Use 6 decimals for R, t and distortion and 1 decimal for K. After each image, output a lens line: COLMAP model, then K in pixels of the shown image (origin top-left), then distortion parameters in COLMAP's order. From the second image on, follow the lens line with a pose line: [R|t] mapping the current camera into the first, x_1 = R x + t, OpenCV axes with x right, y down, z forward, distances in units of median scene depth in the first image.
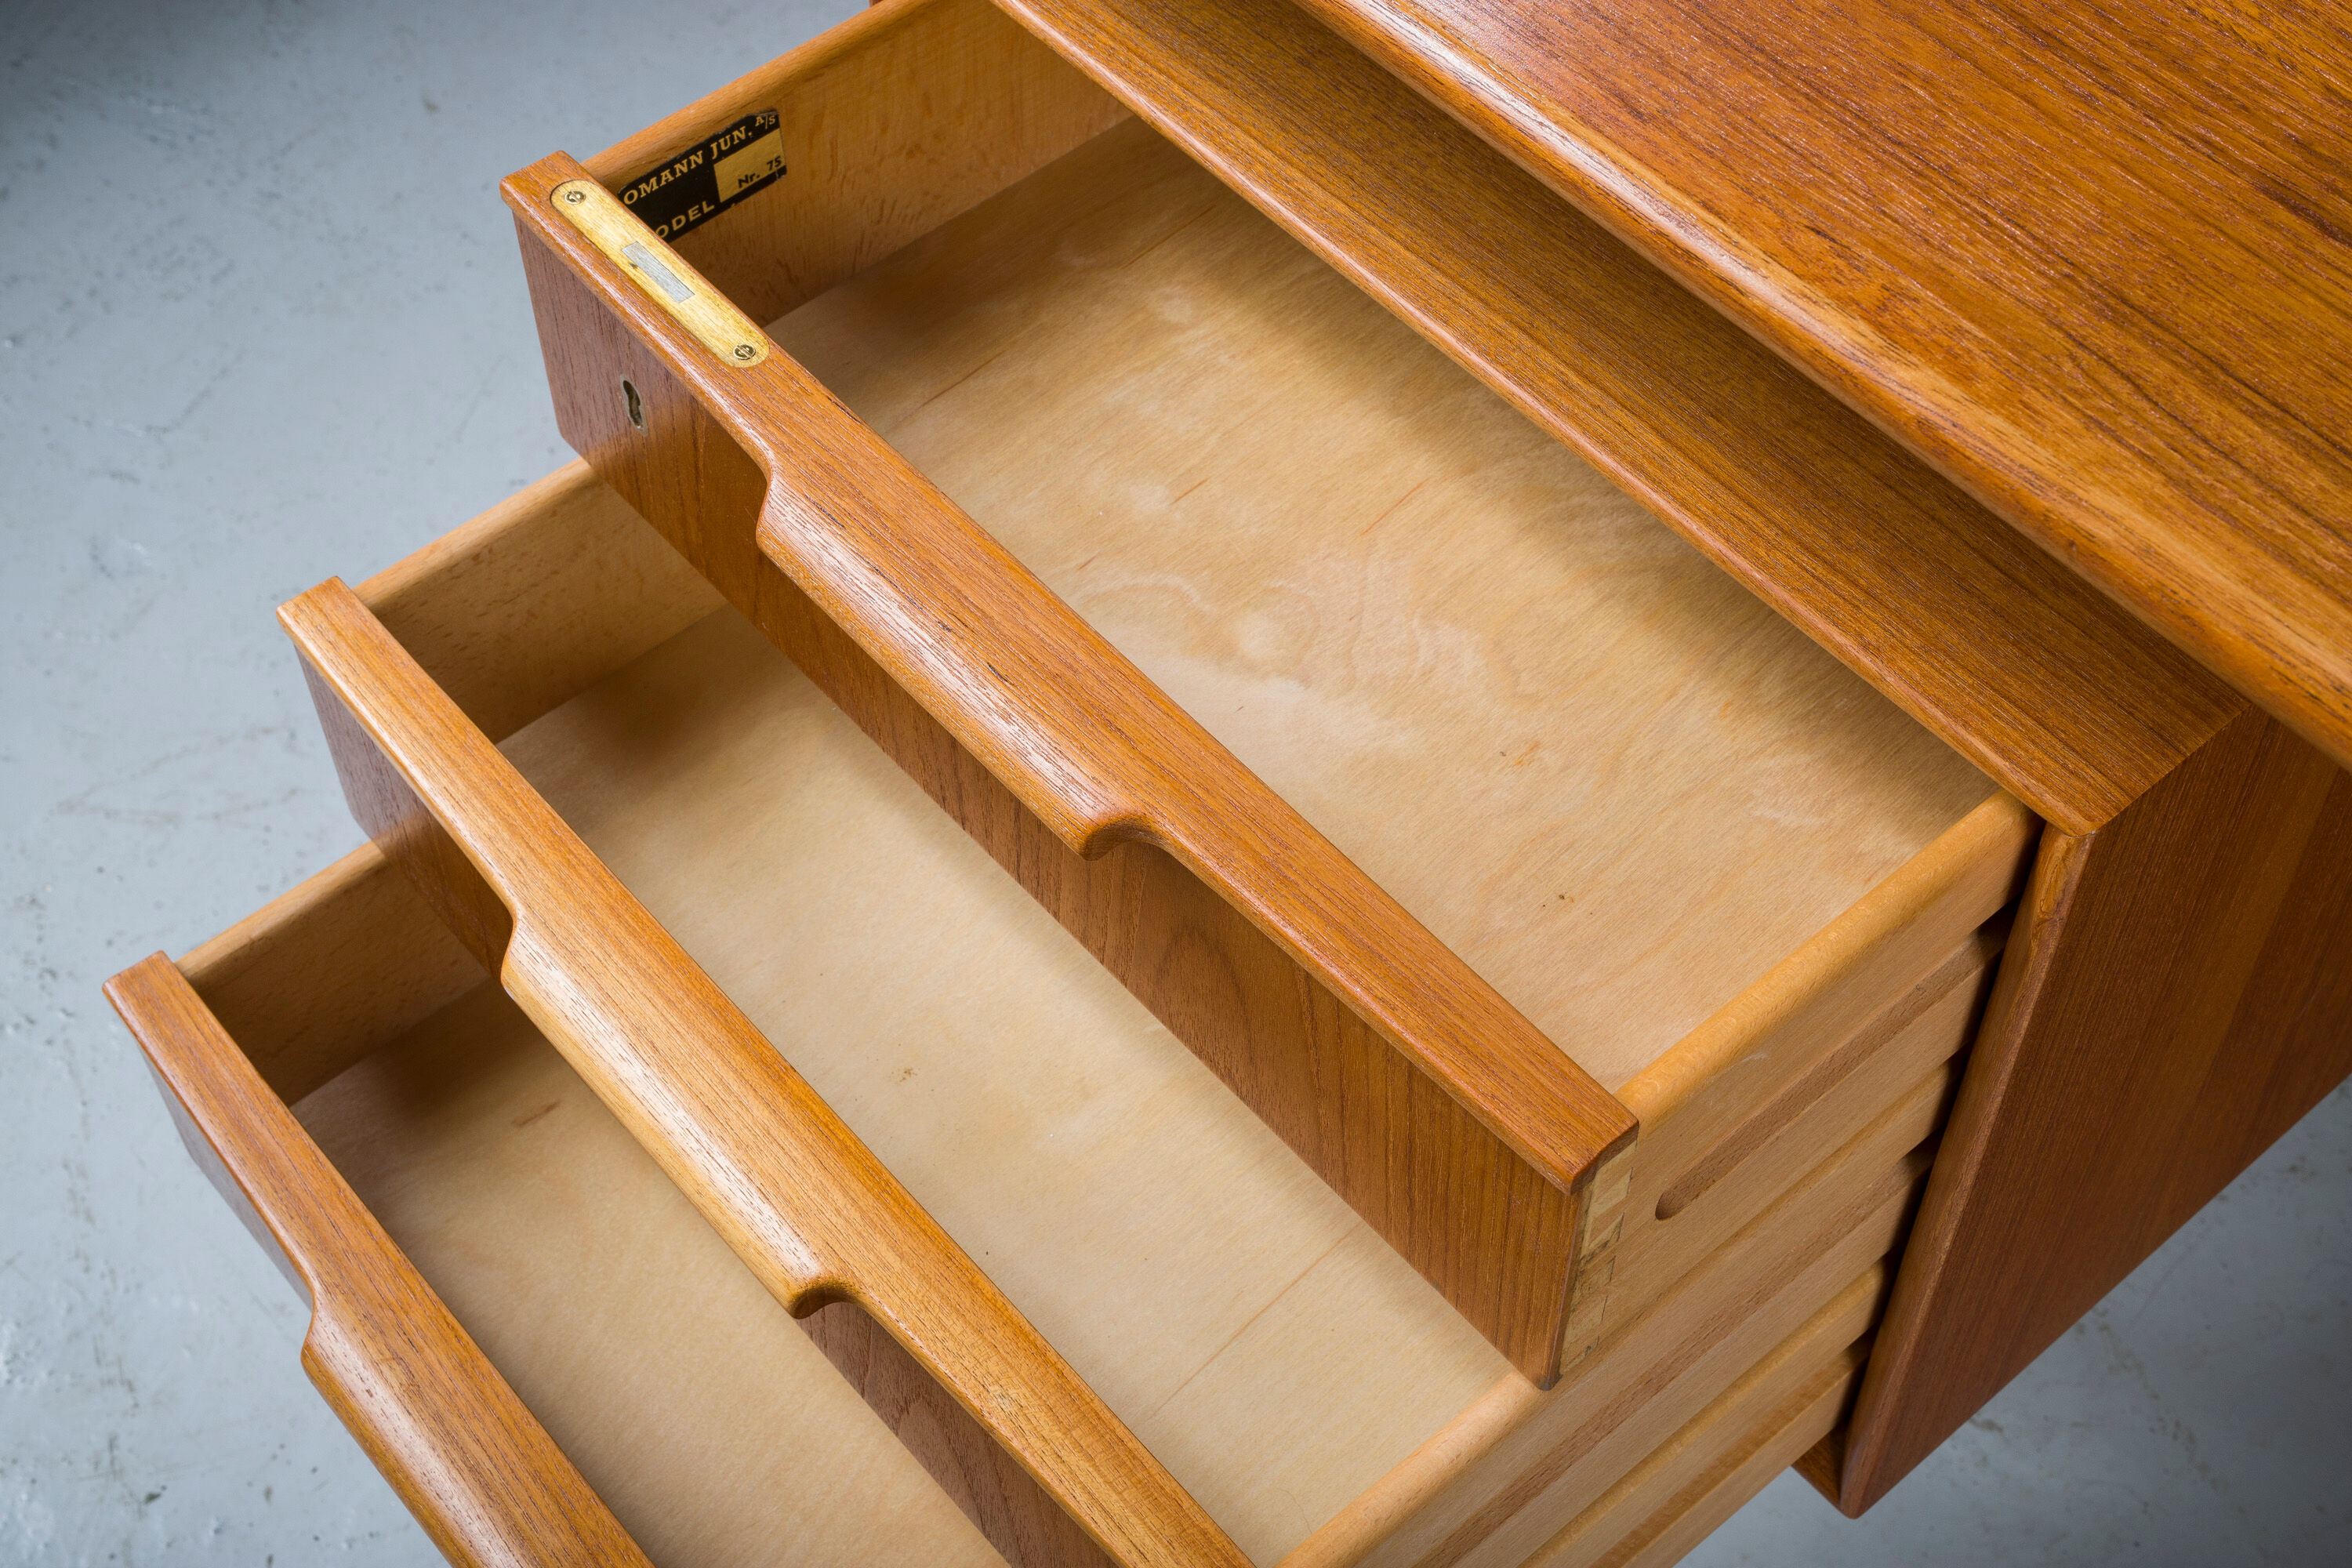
lens RADIAL K [[3364.0, 0, 1169.7], [0, 3364.0, 783.6], [0, 0, 1]] dist [-0.019363, 0.000000]
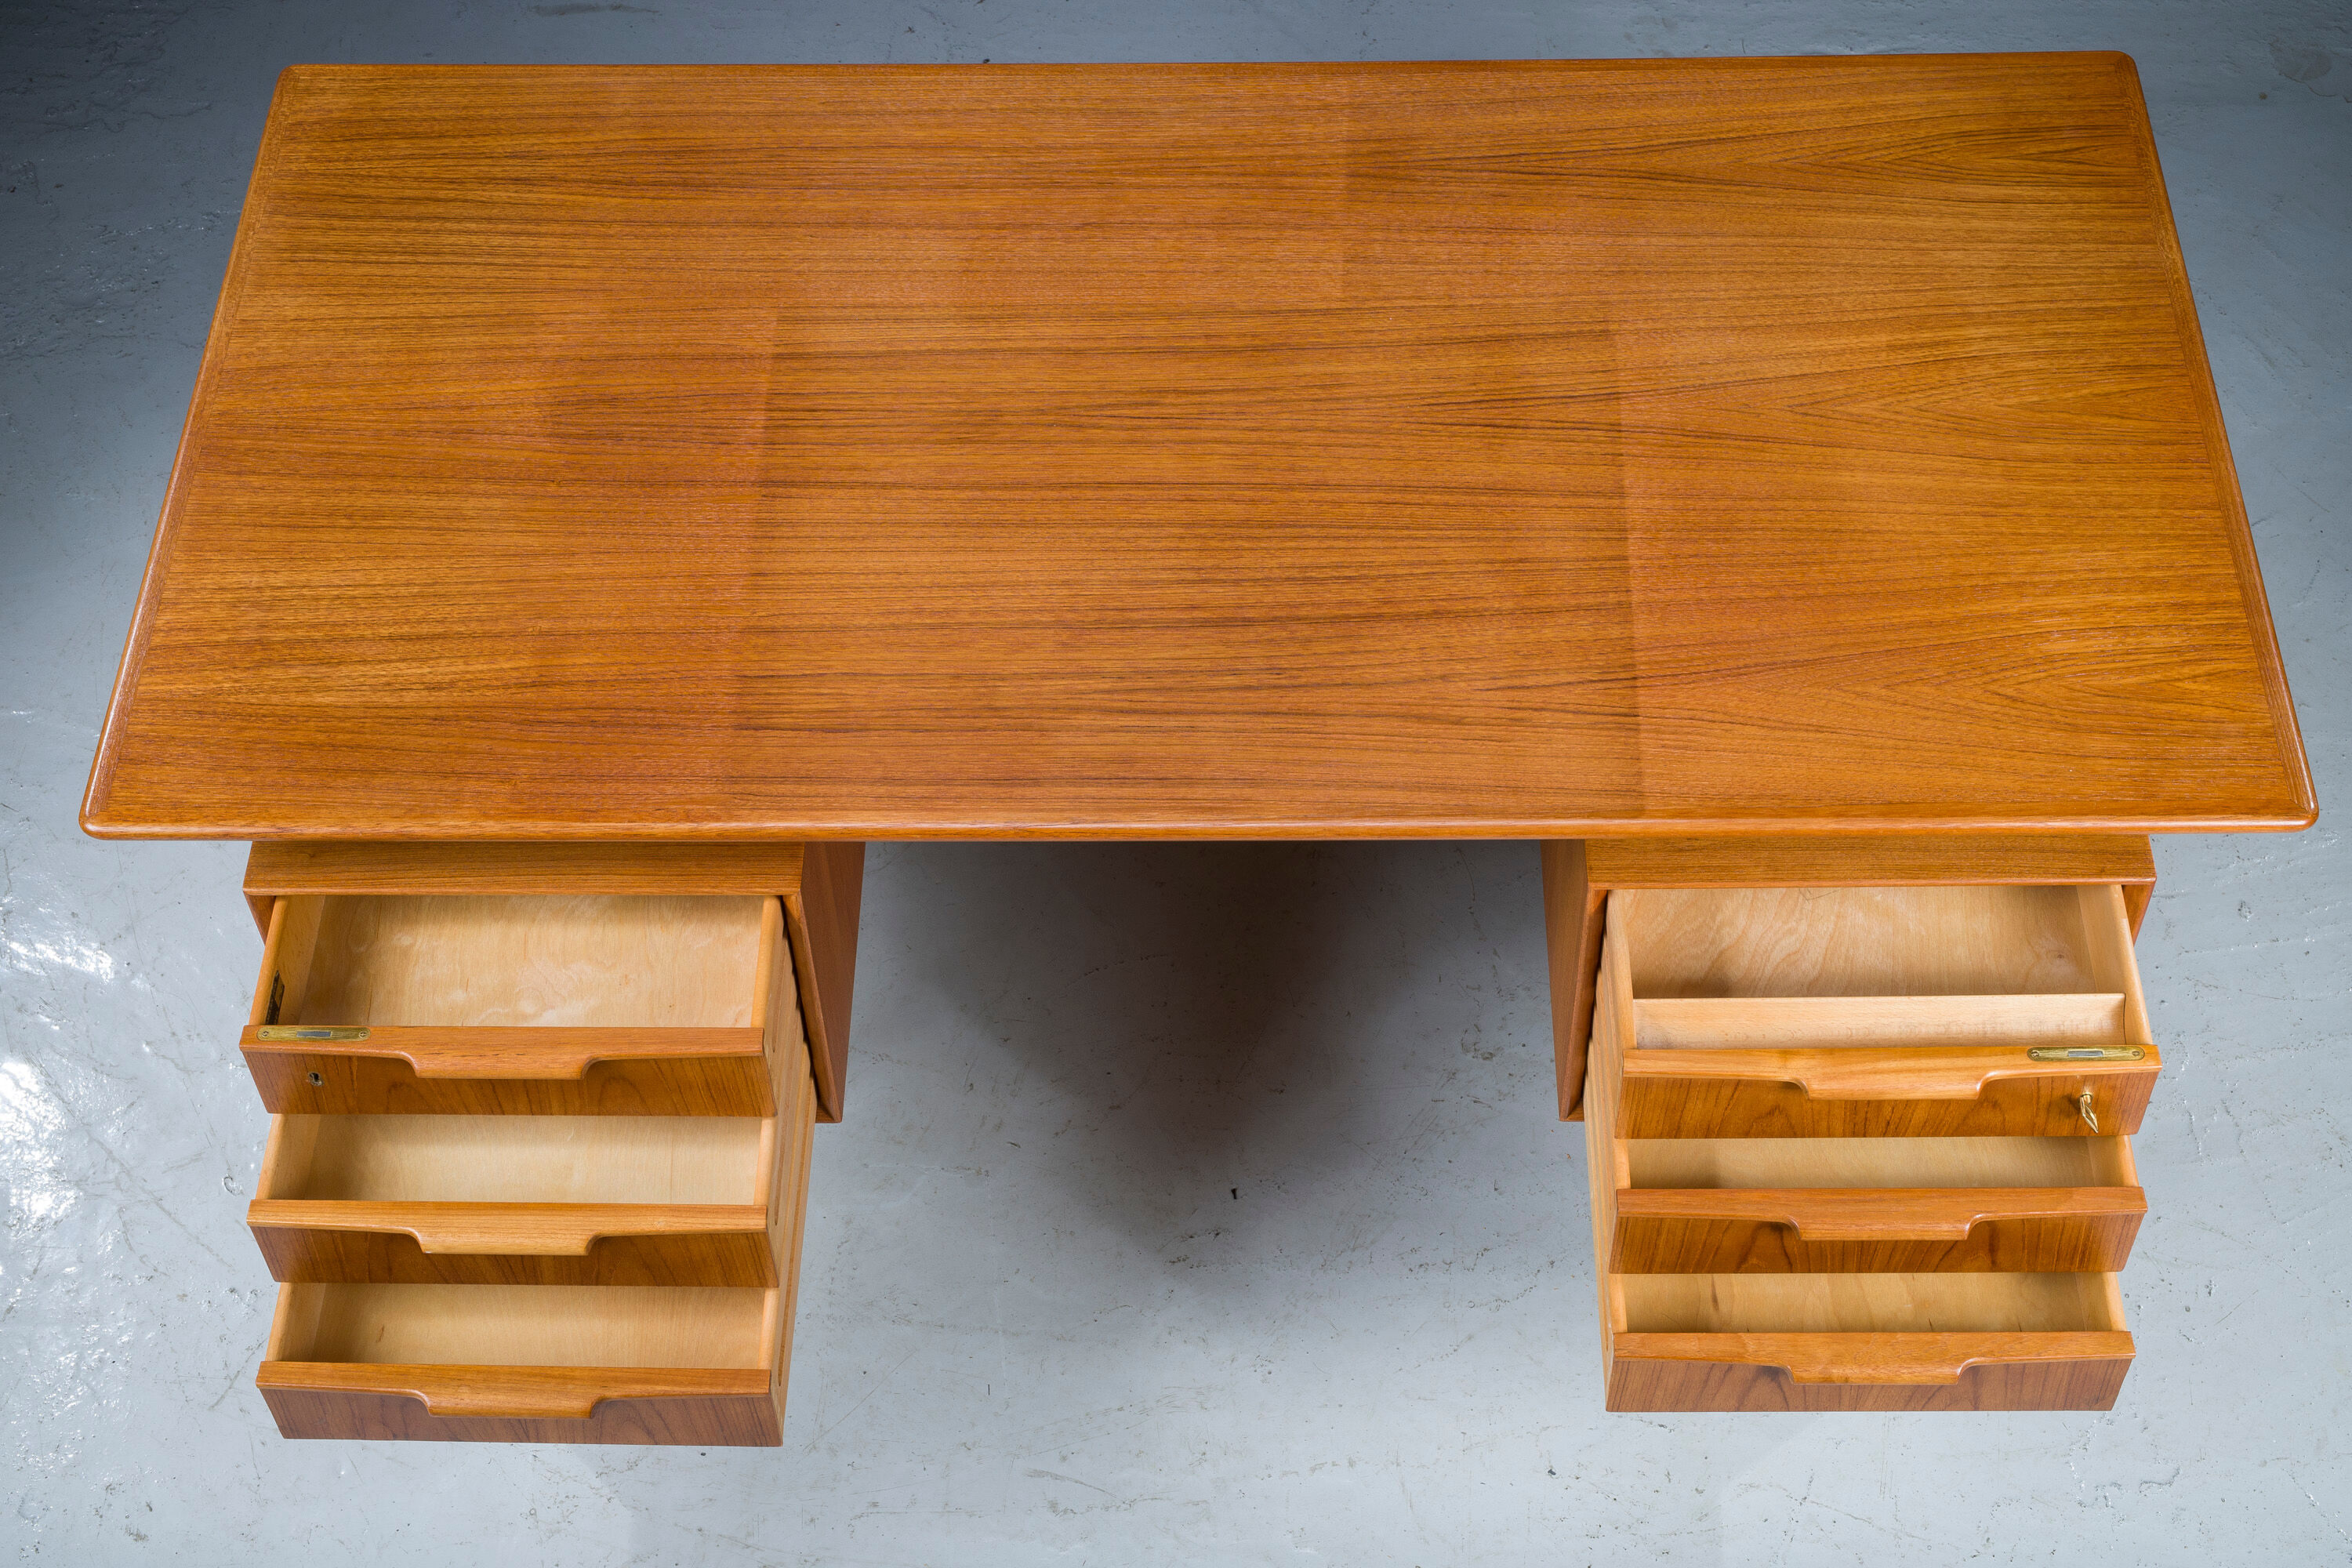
lens RADIAL K [[3364.0, 0, 1175.1], [0, 3364.0, 784.6], [0, 0, 1]] dist [-0.019363, 0.000000]
pose [[0.664771, -0.592808, 0.454598, -0.968912], [0.600371, 0.786073, 0.147121, -0.341528], [-0.444561, 0.175126, 0.878462, -2.225621]]
